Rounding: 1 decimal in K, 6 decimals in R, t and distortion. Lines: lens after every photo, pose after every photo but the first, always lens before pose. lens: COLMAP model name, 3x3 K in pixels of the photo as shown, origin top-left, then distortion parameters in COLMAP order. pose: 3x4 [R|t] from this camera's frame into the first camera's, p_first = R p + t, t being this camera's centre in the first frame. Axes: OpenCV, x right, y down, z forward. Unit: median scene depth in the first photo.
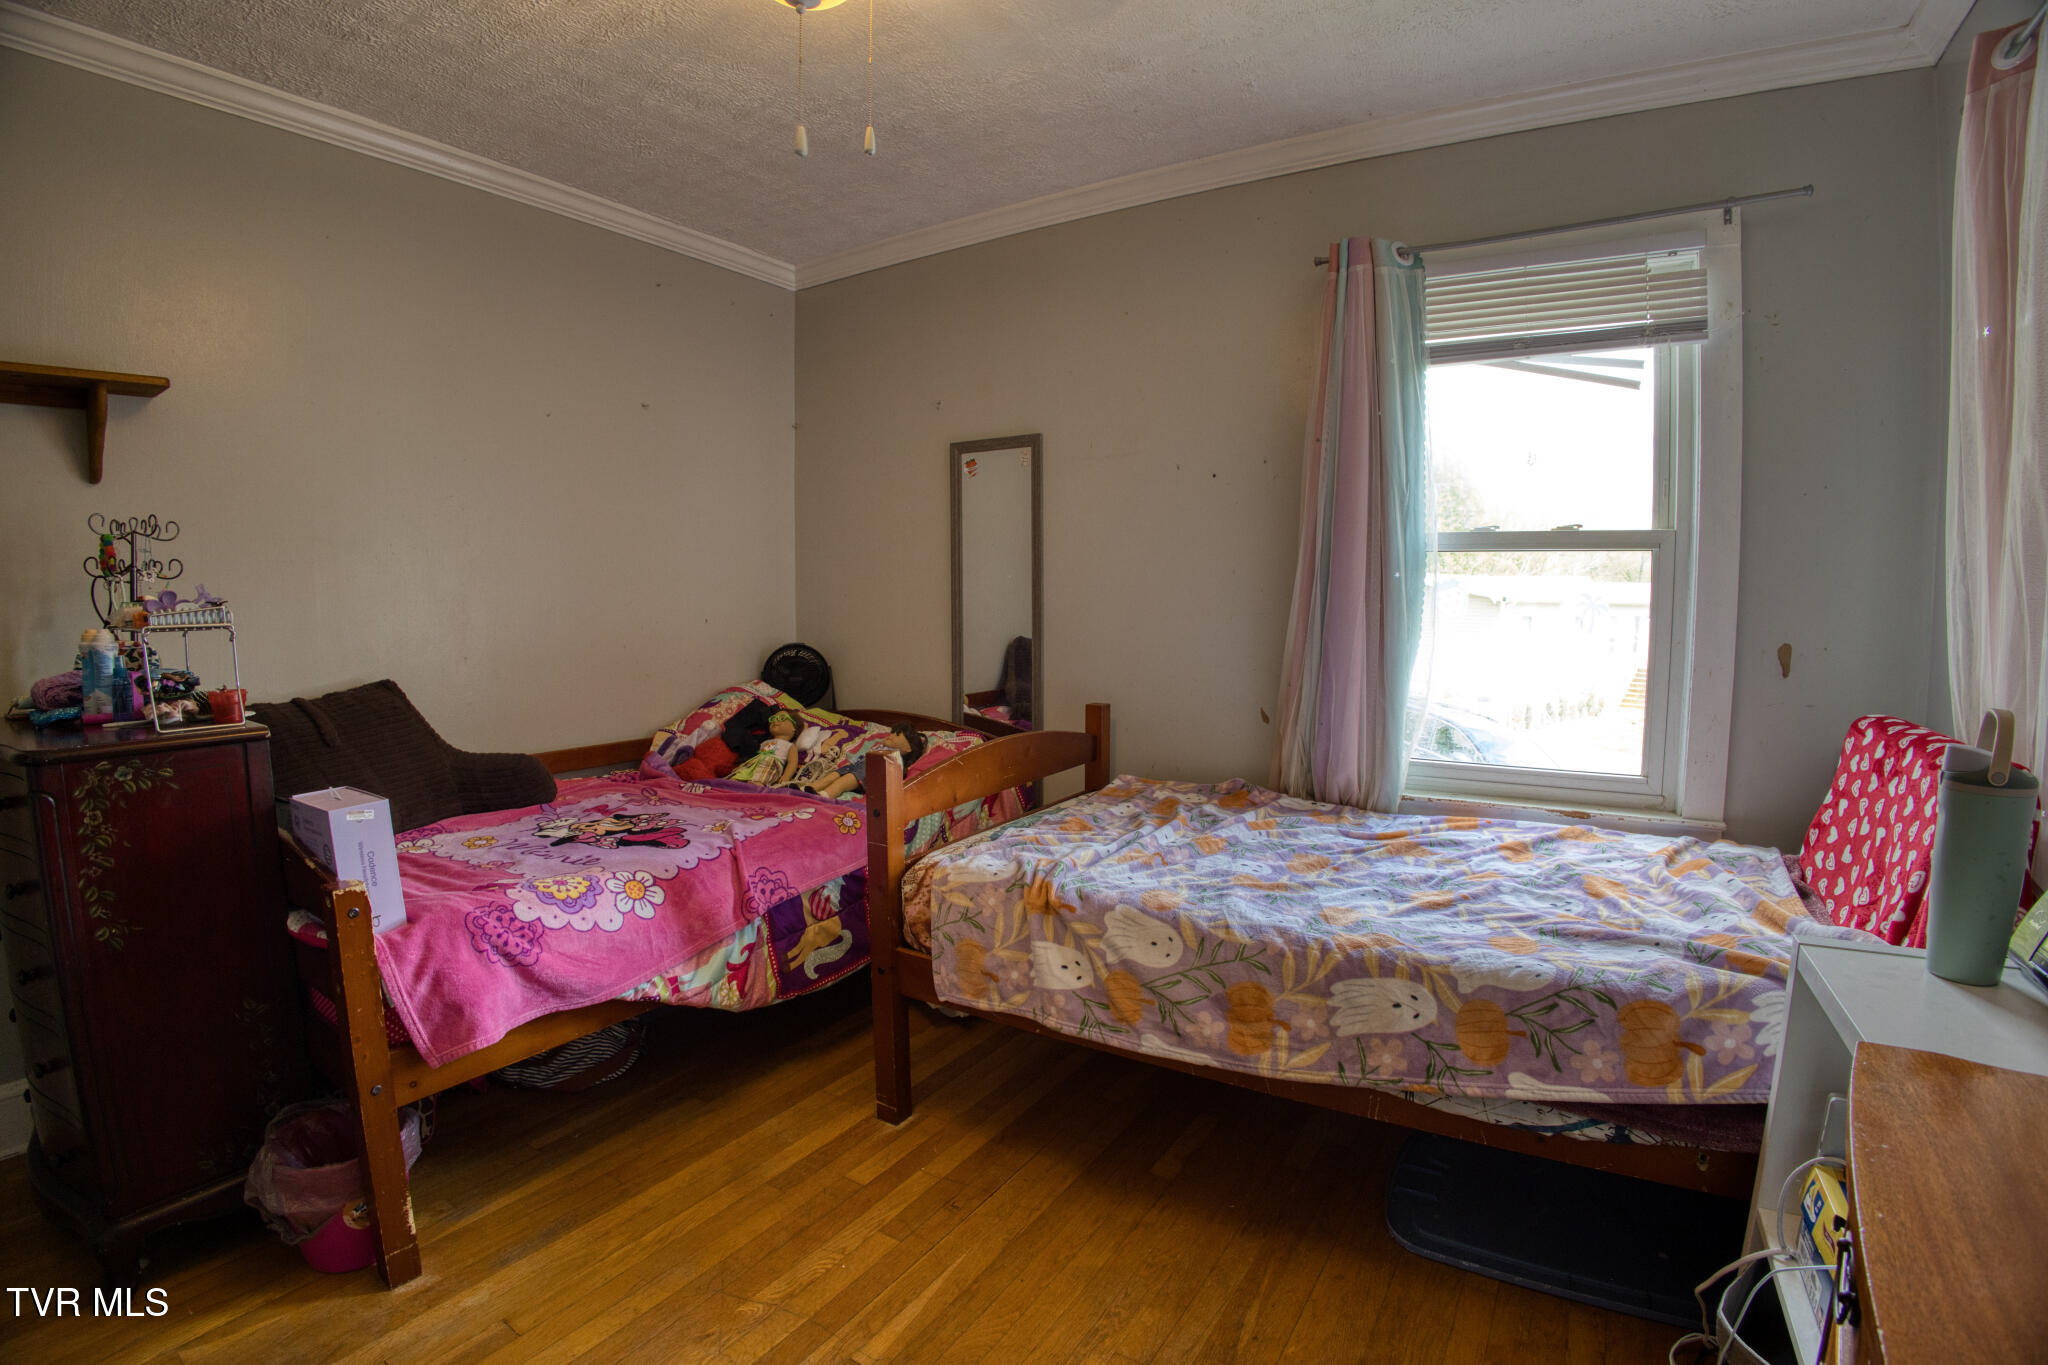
lens RADIAL K [[954.1, 0, 1024.0], [0, 954.1, 682.5], [0, 0, 1]] dist [-0.129621, 0.024802]
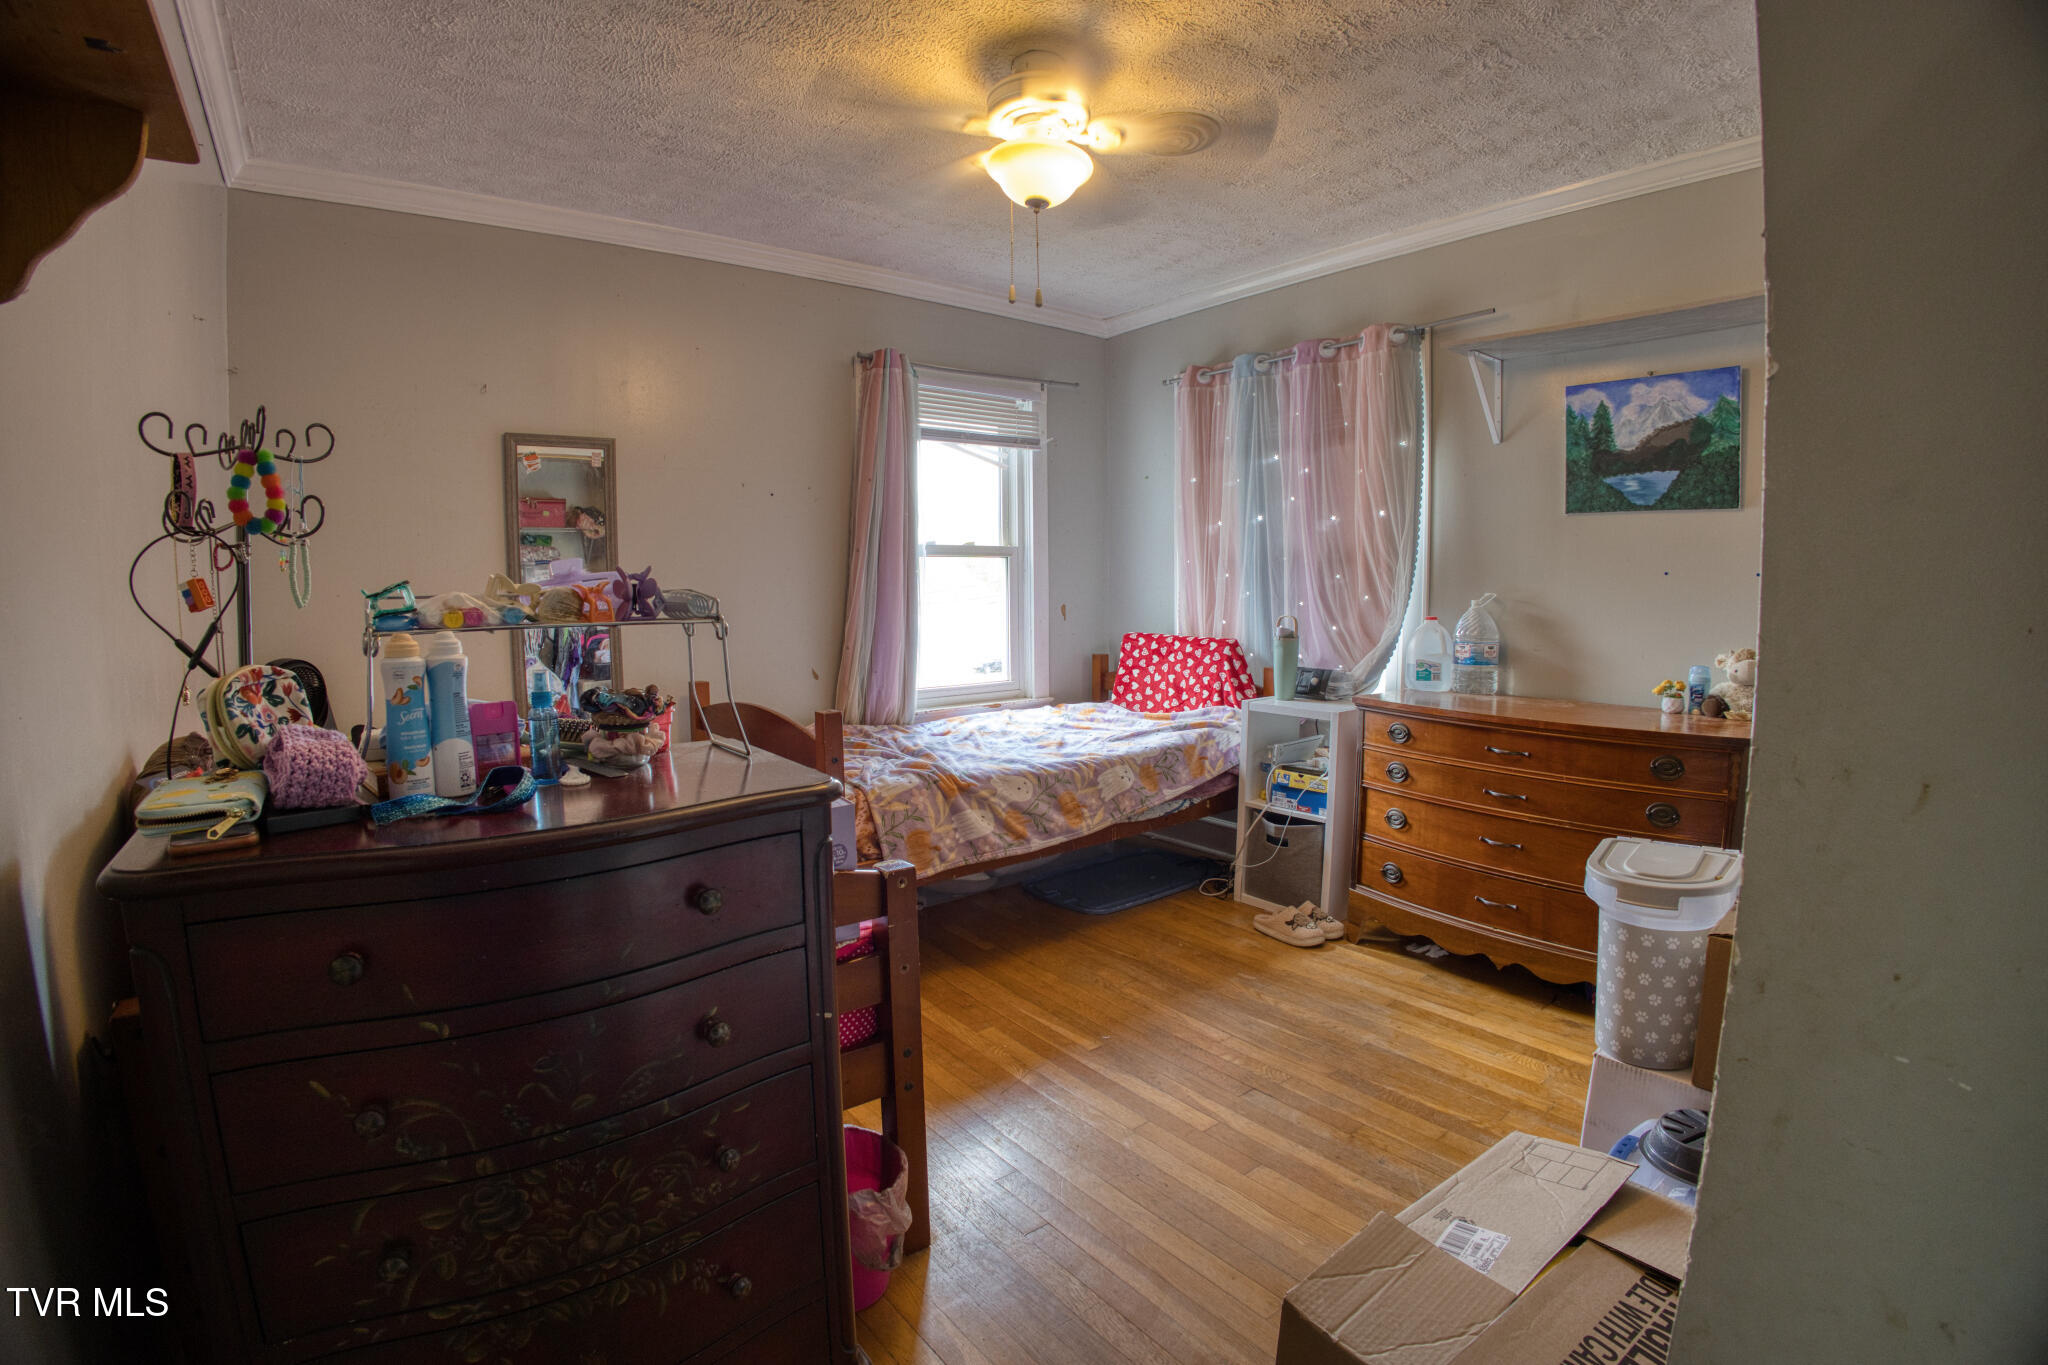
lens RADIAL K [[954.1, 0, 1024.0], [0, 954.1, 682.5], [0, 0, 1]] dist [-0.129621, 0.024802]
pose [[0.336386, -0.099768, 0.936424, -1.446834], [0.093533, 0.992995, 0.072195, -0.036683], [-0.937068, 0.063301, 0.343362, 0.387979]]
